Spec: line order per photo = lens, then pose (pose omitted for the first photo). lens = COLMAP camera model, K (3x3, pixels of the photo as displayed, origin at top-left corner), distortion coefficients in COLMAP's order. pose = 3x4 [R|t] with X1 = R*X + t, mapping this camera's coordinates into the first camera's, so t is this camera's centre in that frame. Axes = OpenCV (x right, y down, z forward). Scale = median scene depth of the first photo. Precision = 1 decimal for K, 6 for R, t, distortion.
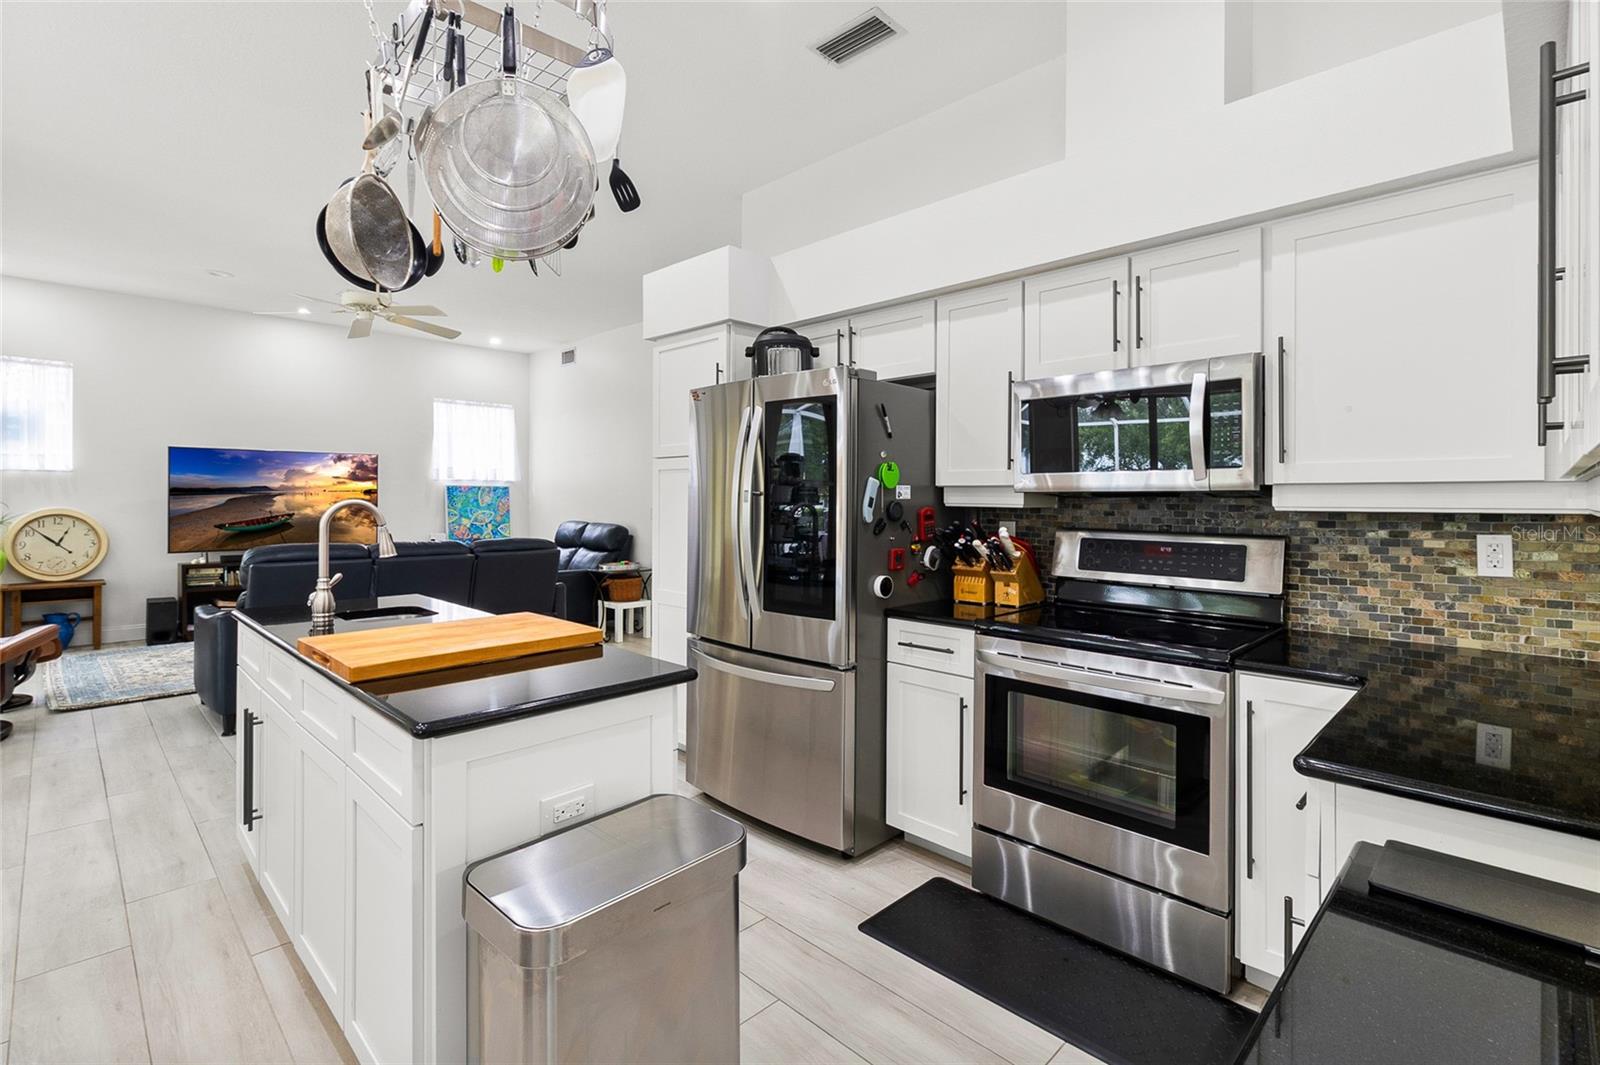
lens RADIAL K [[733.7, 0, 804.7], [0, 733.7, 494.3], [0, 0, 1]] dist [0.001051, -0.002062]
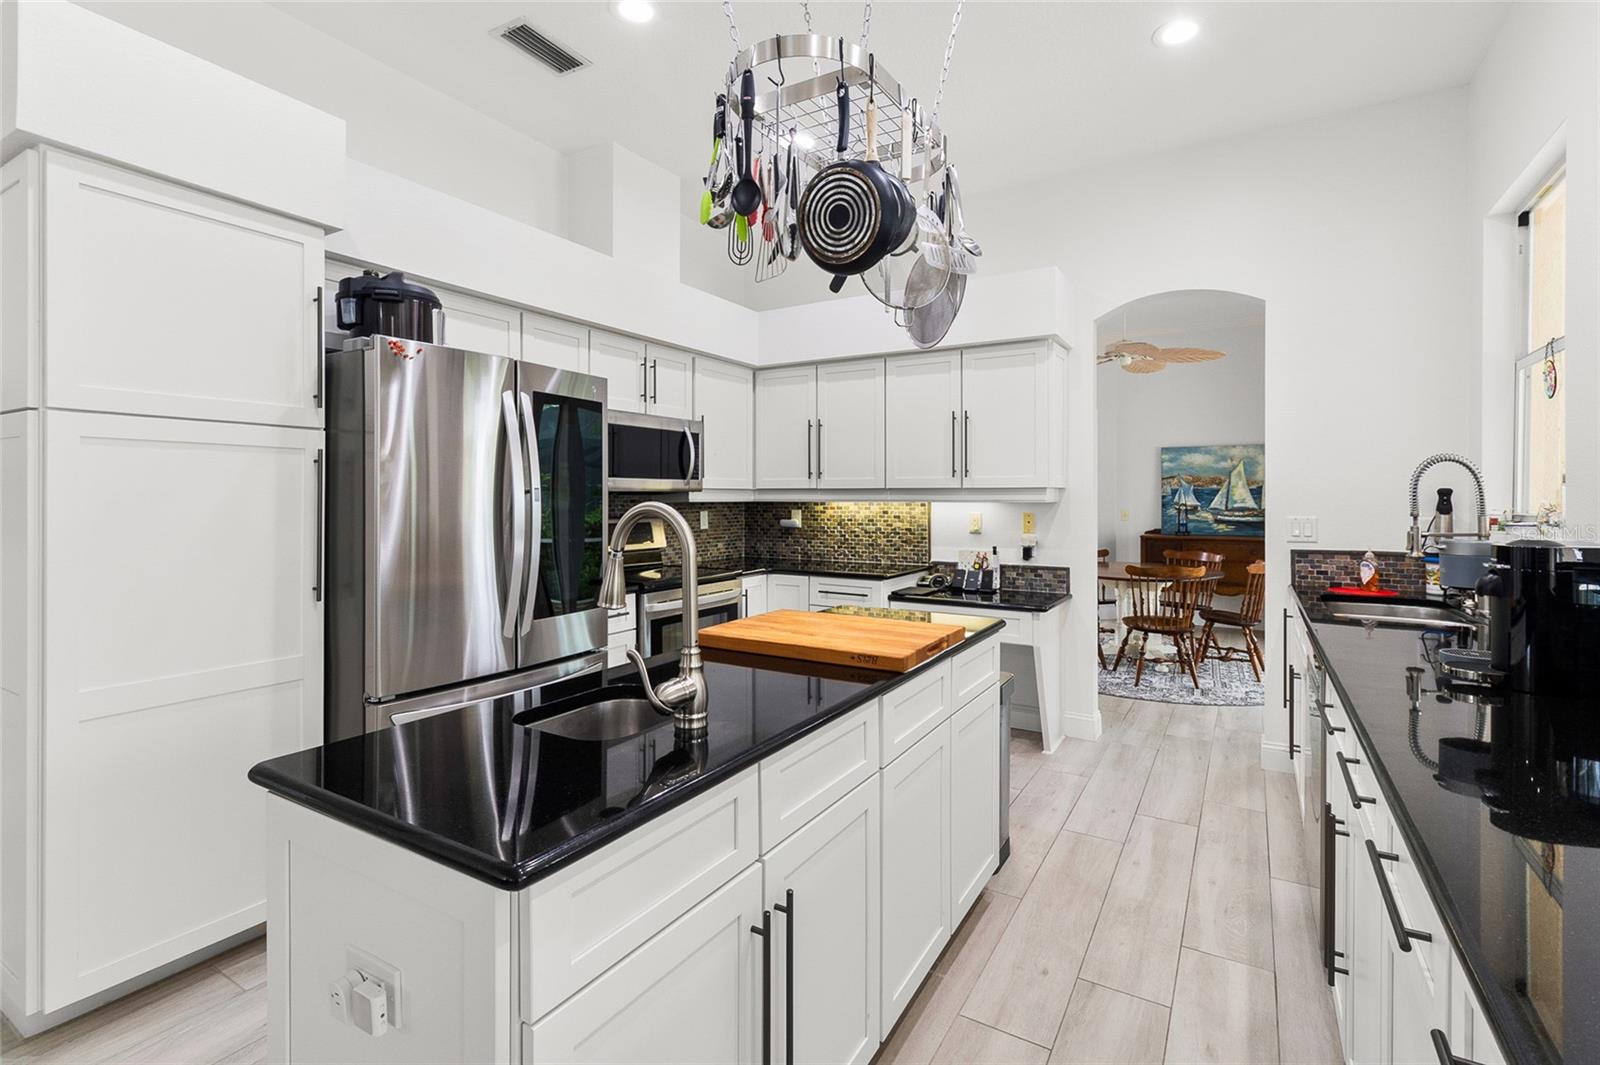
lens RADIAL K [[733.7, 0, 808.1], [0, 733.7, 498.2], [0, 0, 1]] dist [0.001051, -0.002062]
pose [[-0.232374, -0.009877, 0.972576, -0.427009], [-0.012027, 0.999901, 0.007281, -0.002278], [-0.972552, -0.010005, -0.232470, 0.365826]]
